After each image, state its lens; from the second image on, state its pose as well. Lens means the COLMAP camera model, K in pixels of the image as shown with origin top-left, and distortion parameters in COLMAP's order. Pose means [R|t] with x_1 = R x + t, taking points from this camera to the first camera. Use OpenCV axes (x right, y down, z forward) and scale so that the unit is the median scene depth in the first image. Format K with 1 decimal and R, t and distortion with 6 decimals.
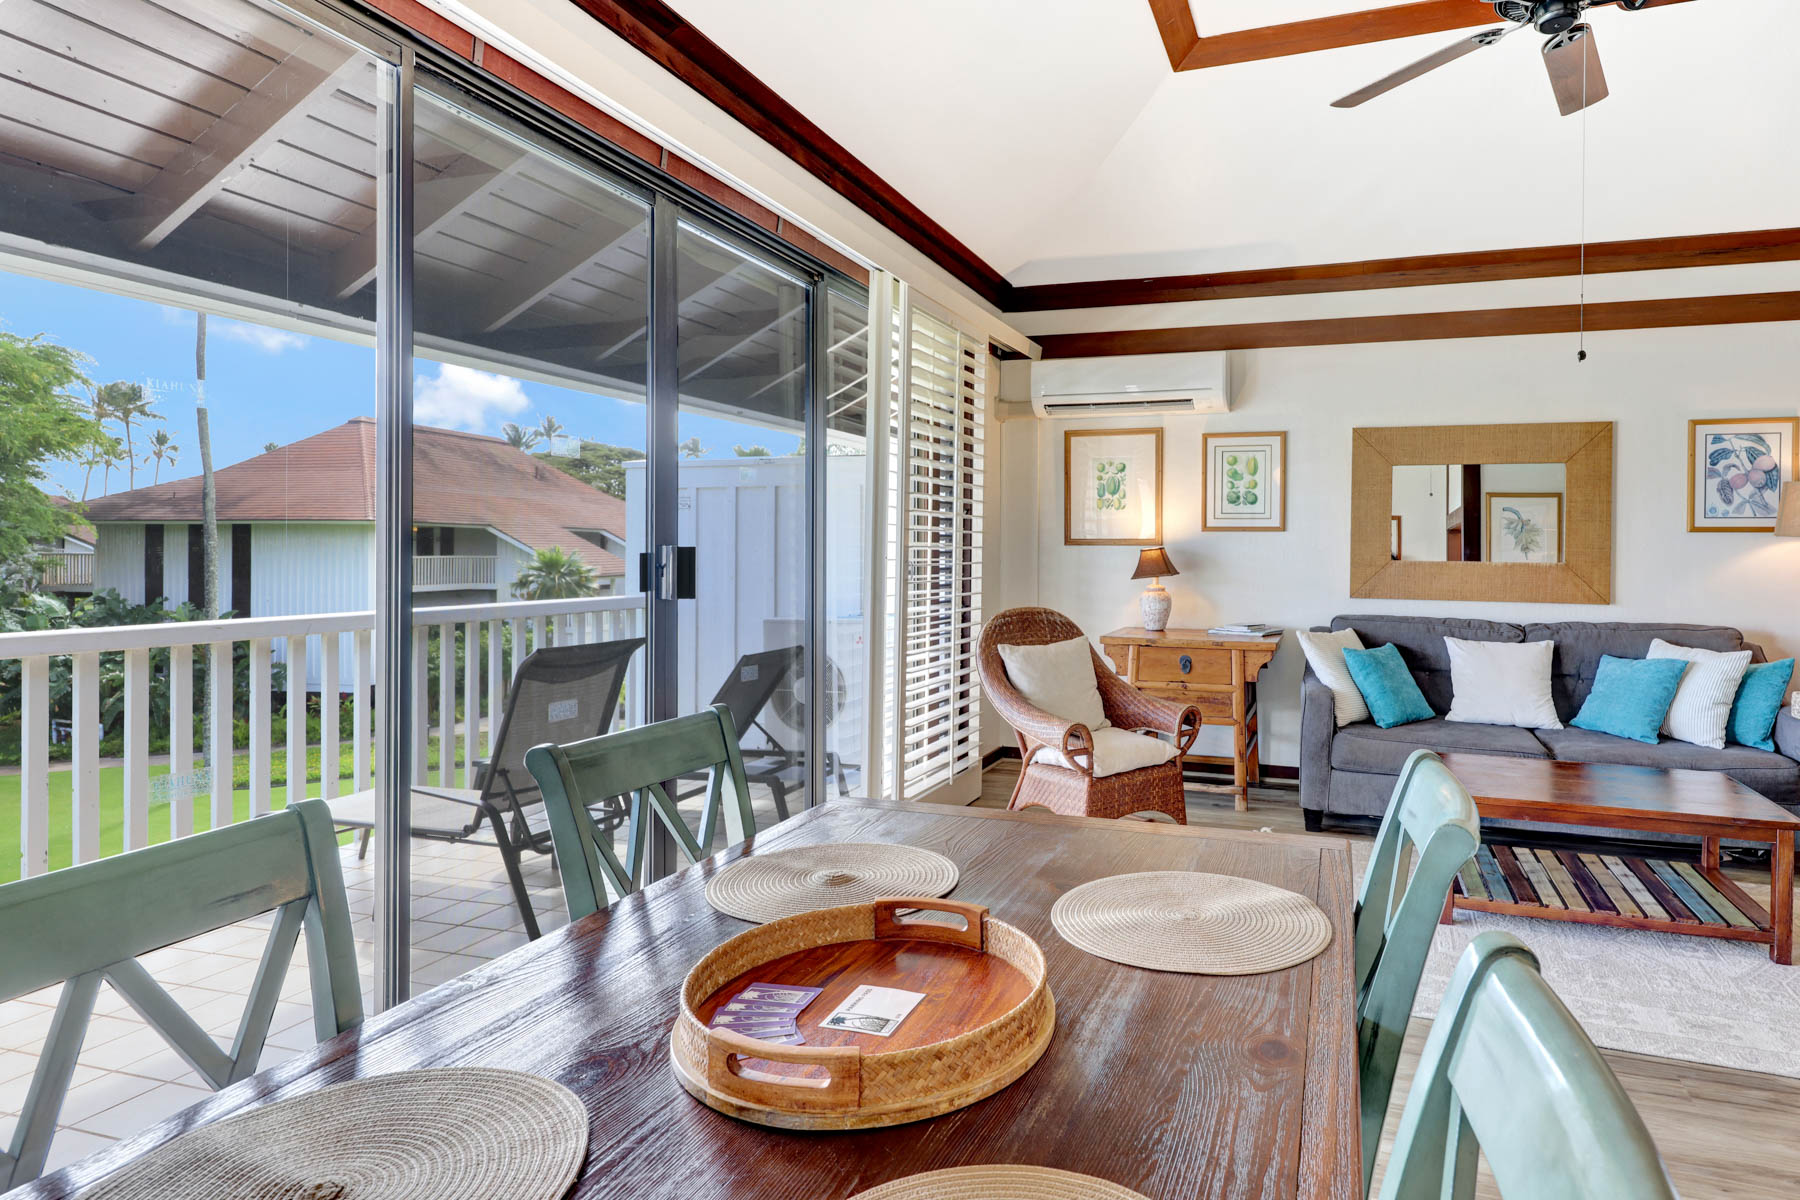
lens RADIAL K [[965.4, 0, 996.6], [0, 965.4, 555.8], [0, 0, 1]] dist [0.000043, 0.001881]
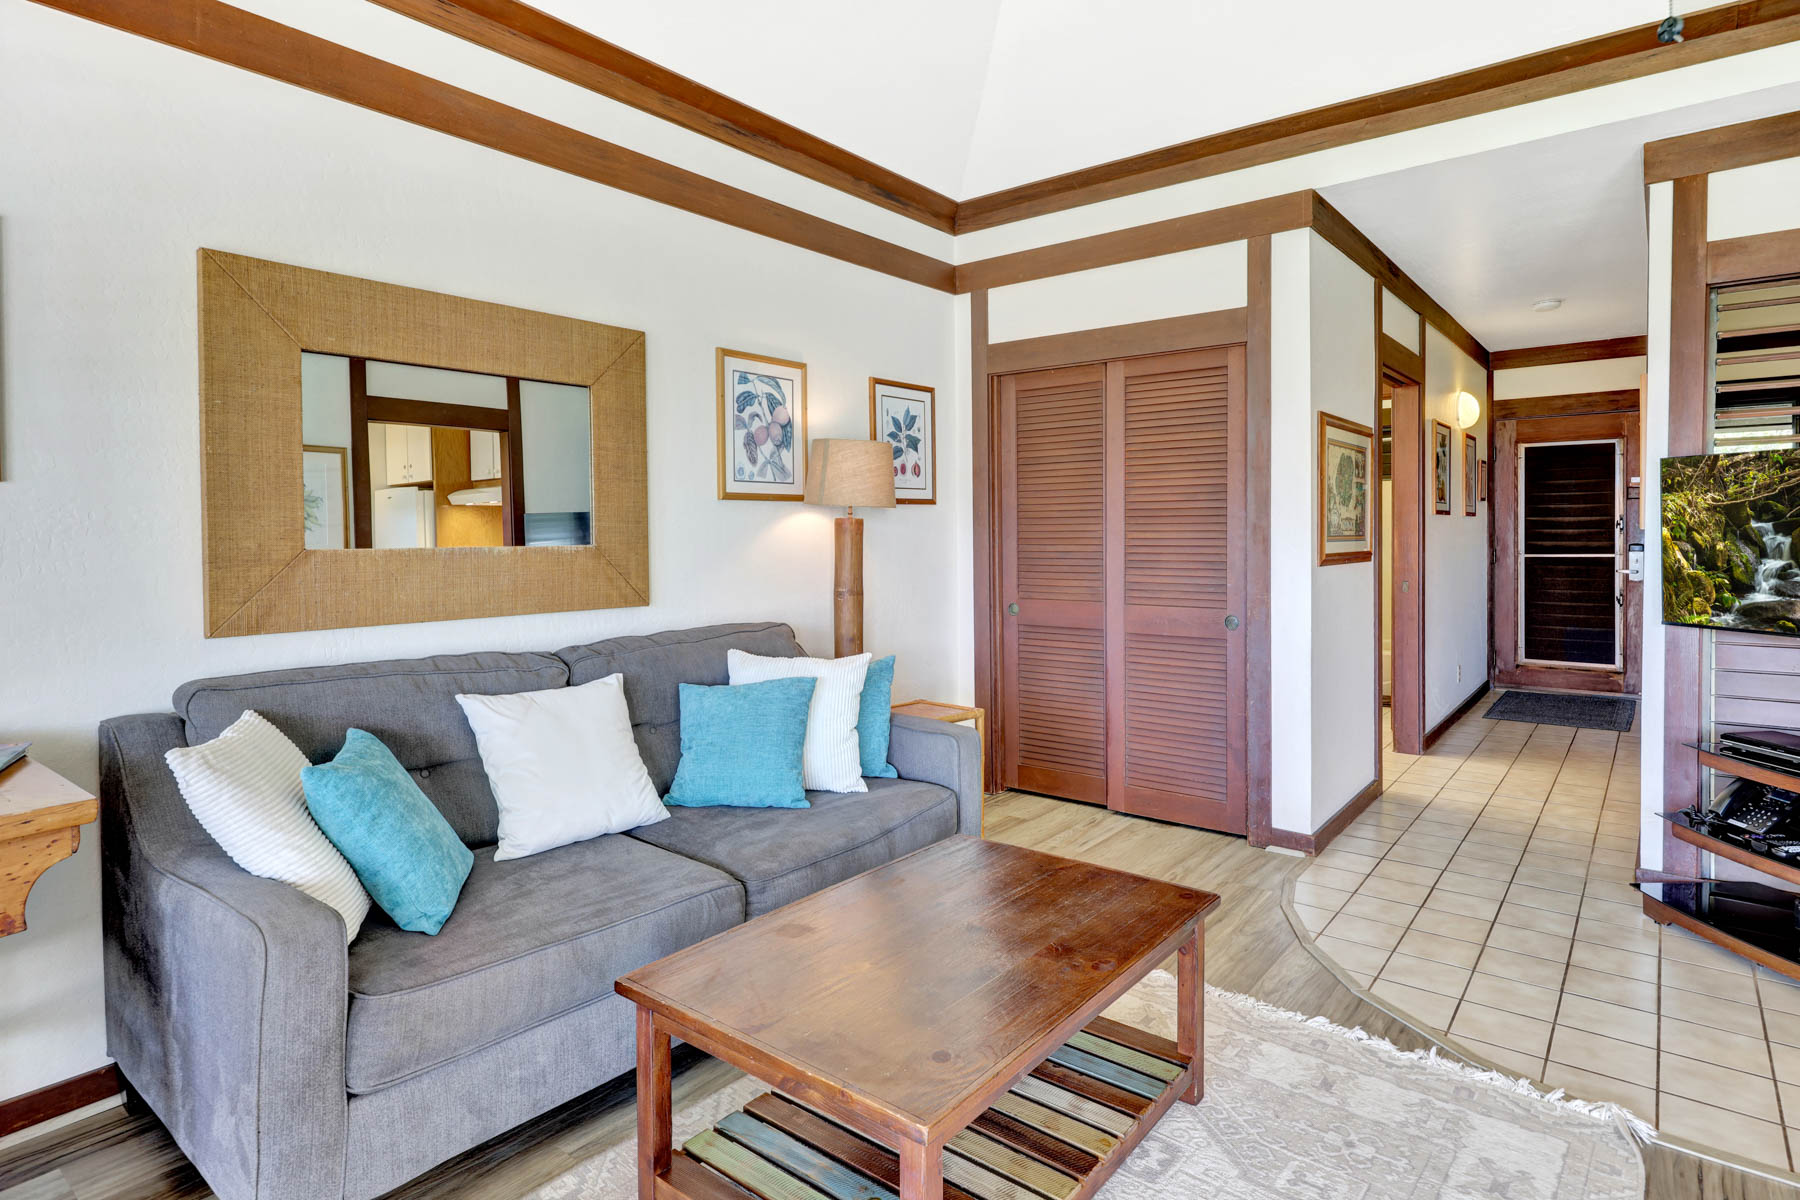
lens RADIAL K [[965.4, 0, 910.2], [0, 965.4, 551.4], [0, 0, 1]] dist [0.000043, 0.001881]
pose [[0.313484, -0.031204, 0.949081, 0.057311], [0.016207, 0.999490, 0.027508, -0.002699], [-0.949455, 0.006758, 0.313830, 0.630344]]
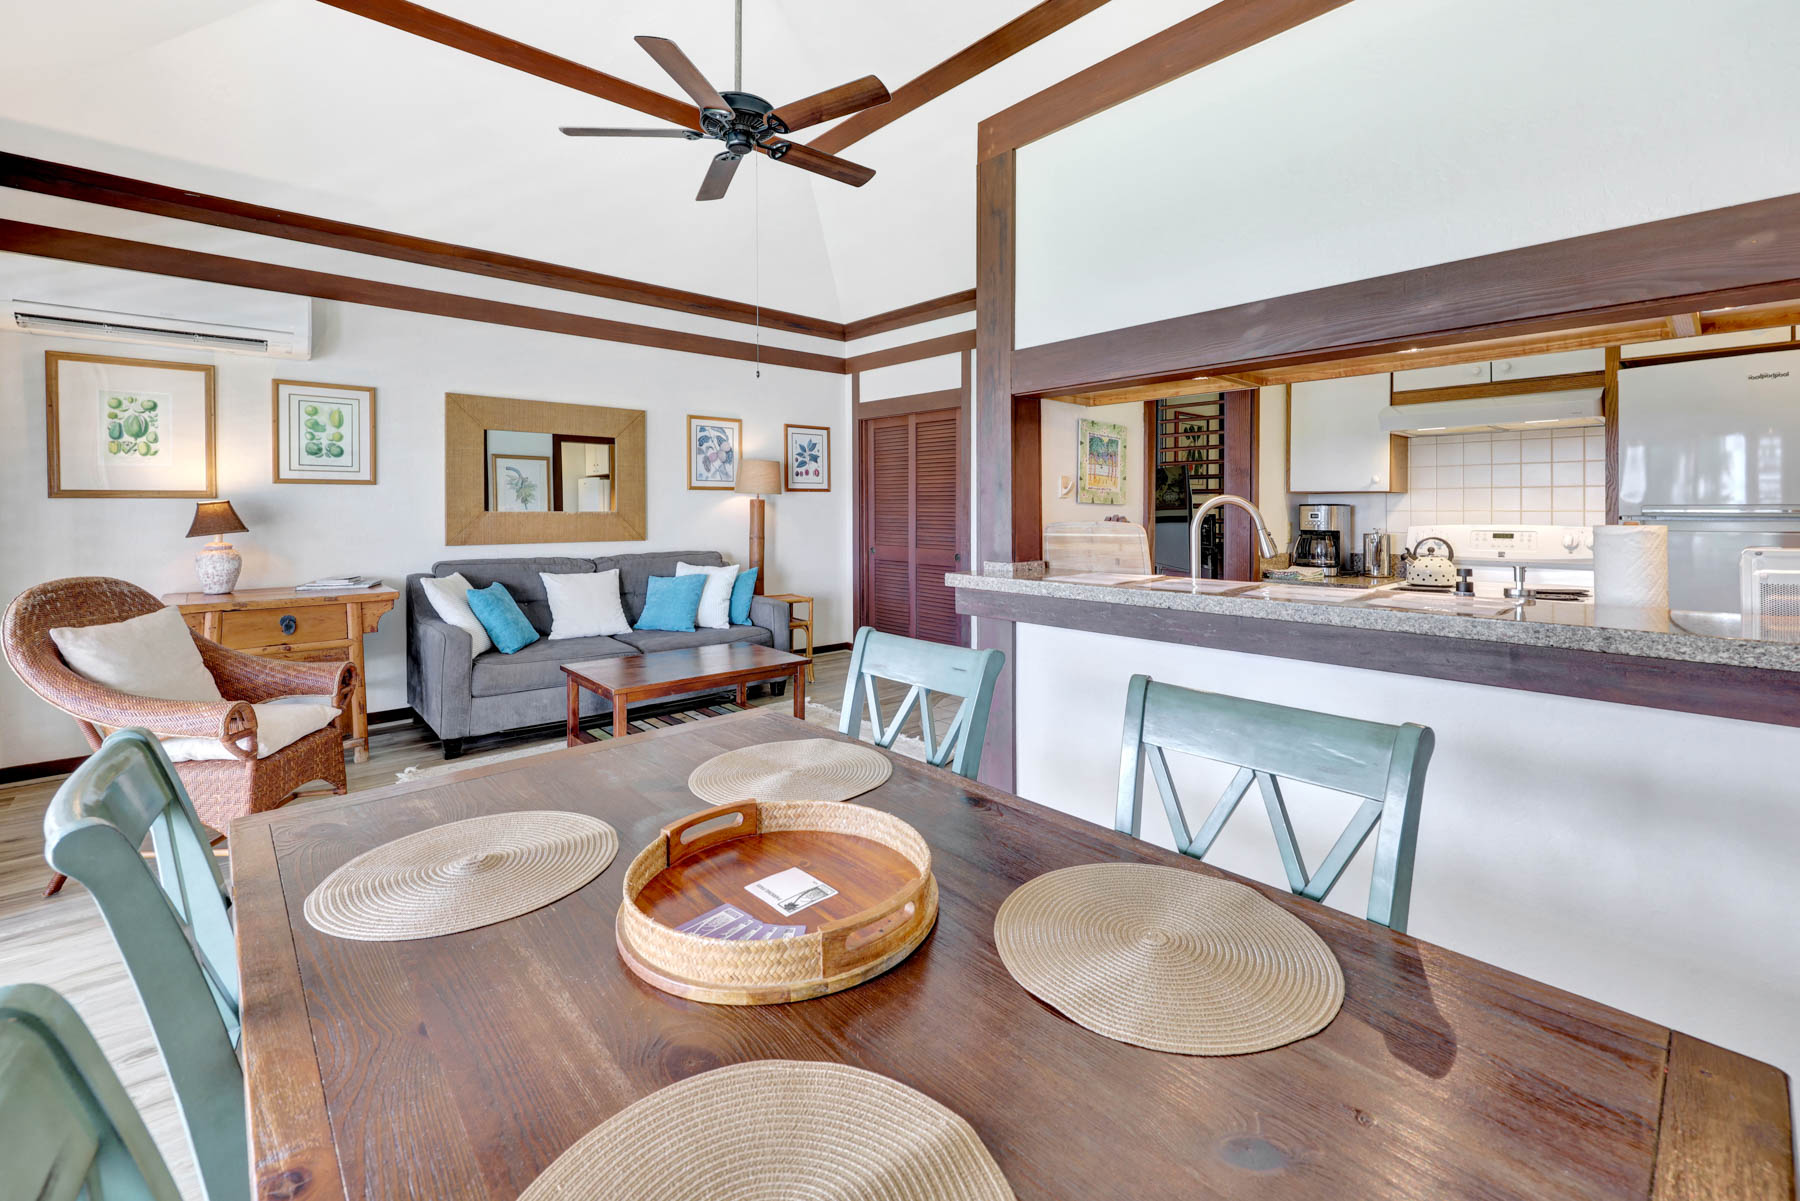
lens RADIAL K [[806.0, 0, 921.3], [0, 806.0, 510.8], [0, 0, 1]] dist [-0.000309, -0.000262]
pose [[0.469285, -0.013302, 0.882947, -0.220008], [0.008341, 0.999909, 0.010630, -0.002111], [-0.883007, 0.002376, 0.469353, 0.092491]]
